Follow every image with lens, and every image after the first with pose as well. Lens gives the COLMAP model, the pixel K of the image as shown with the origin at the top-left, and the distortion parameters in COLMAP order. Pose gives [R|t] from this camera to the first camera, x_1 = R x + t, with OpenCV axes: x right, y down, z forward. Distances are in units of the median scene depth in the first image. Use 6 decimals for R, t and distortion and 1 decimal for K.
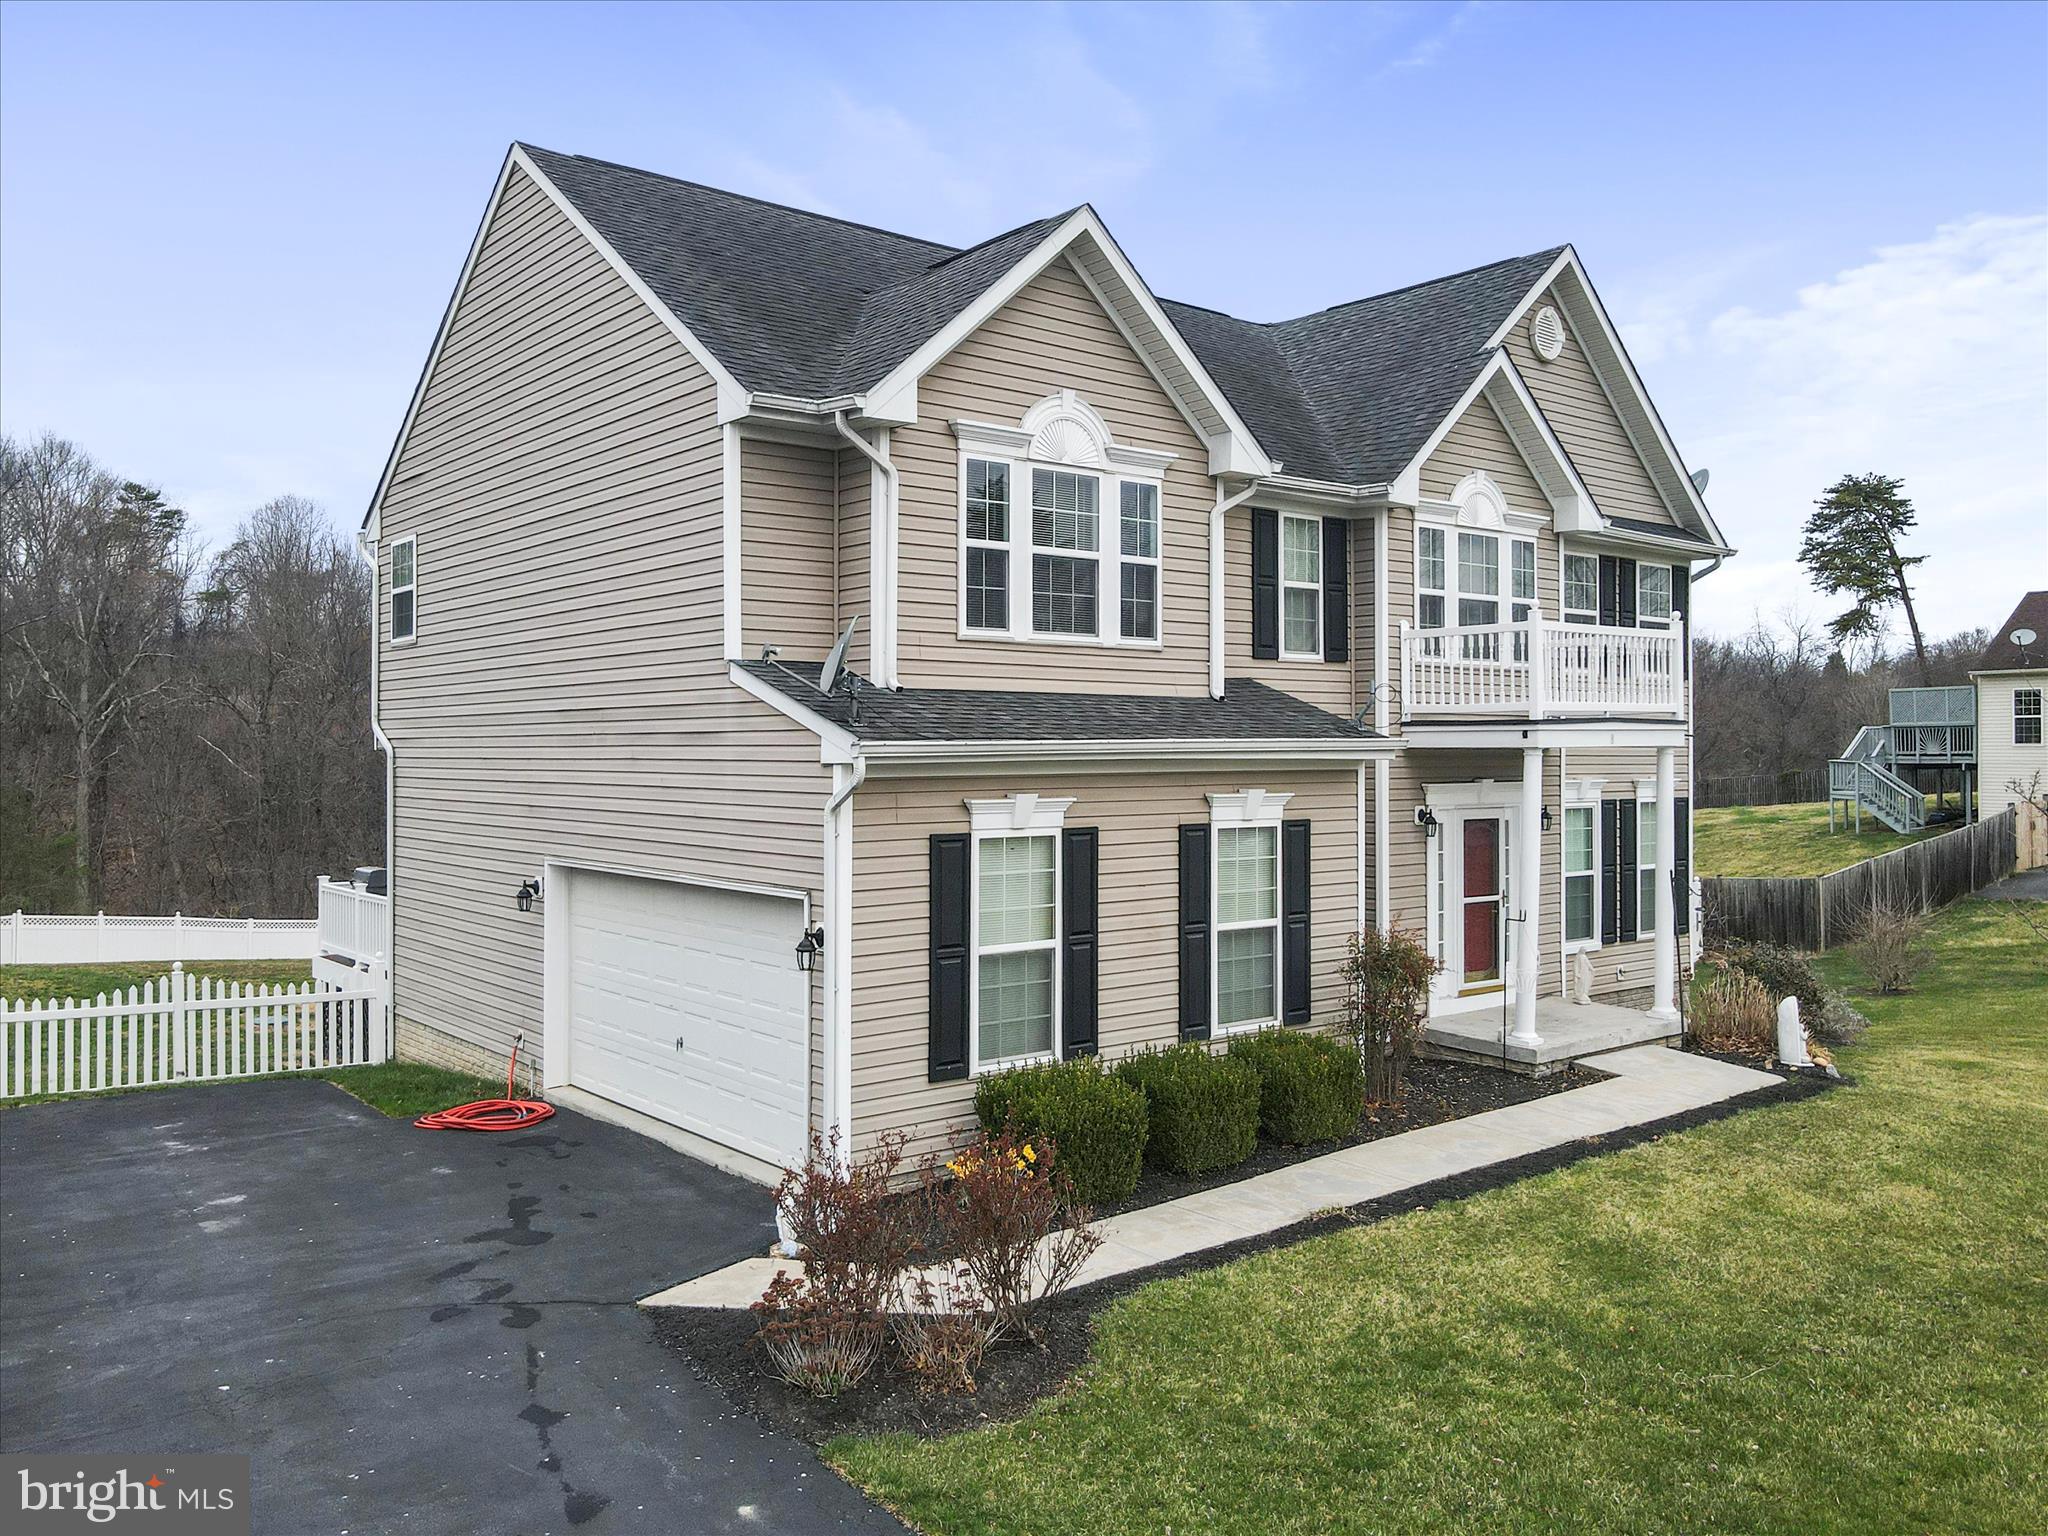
lens RADIAL K [[1546.9, 0, 1024.0], [0, 1546.9, 768.0], [0, 0, 1]] dist [-0.005143, 0.002242]
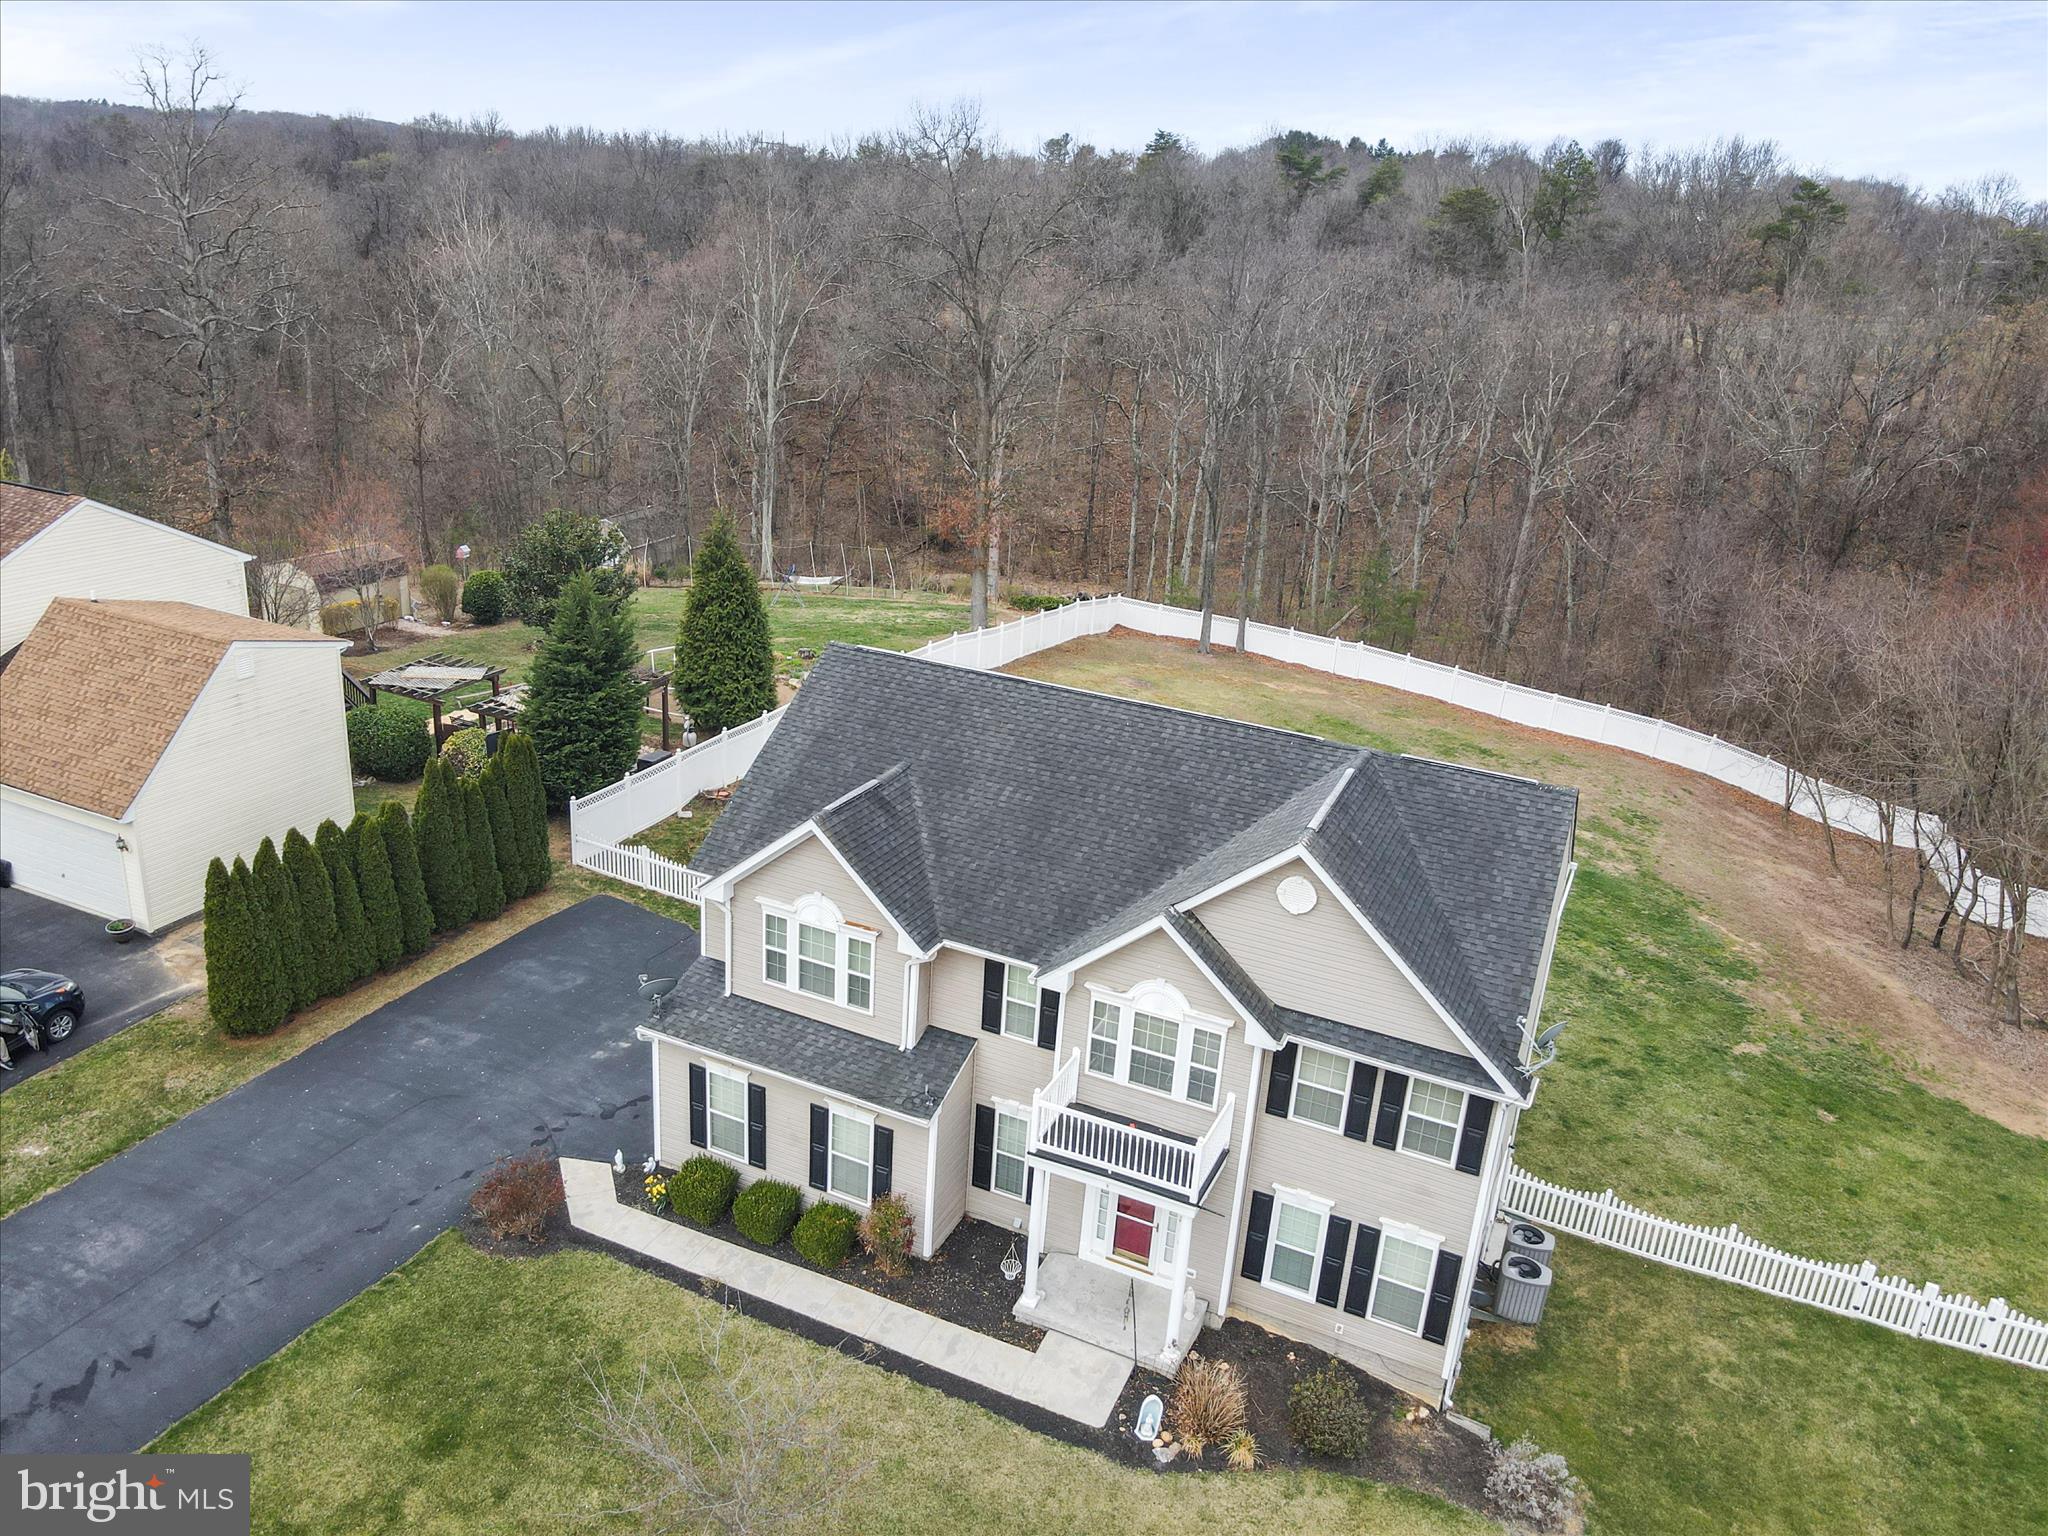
lens RADIAL K [[1494.2, 0, 1024.0], [0, 1494.2, 768.0], [0, 0, 1]] dist [0.008827, 0.012059]
pose [[0.451151, 0.379593, -0.807695, 1.696275], [-0.073556, 0.917771, 0.390239, -1.194925], [0.889411, -0.116646, 0.441975, 0.397795]]
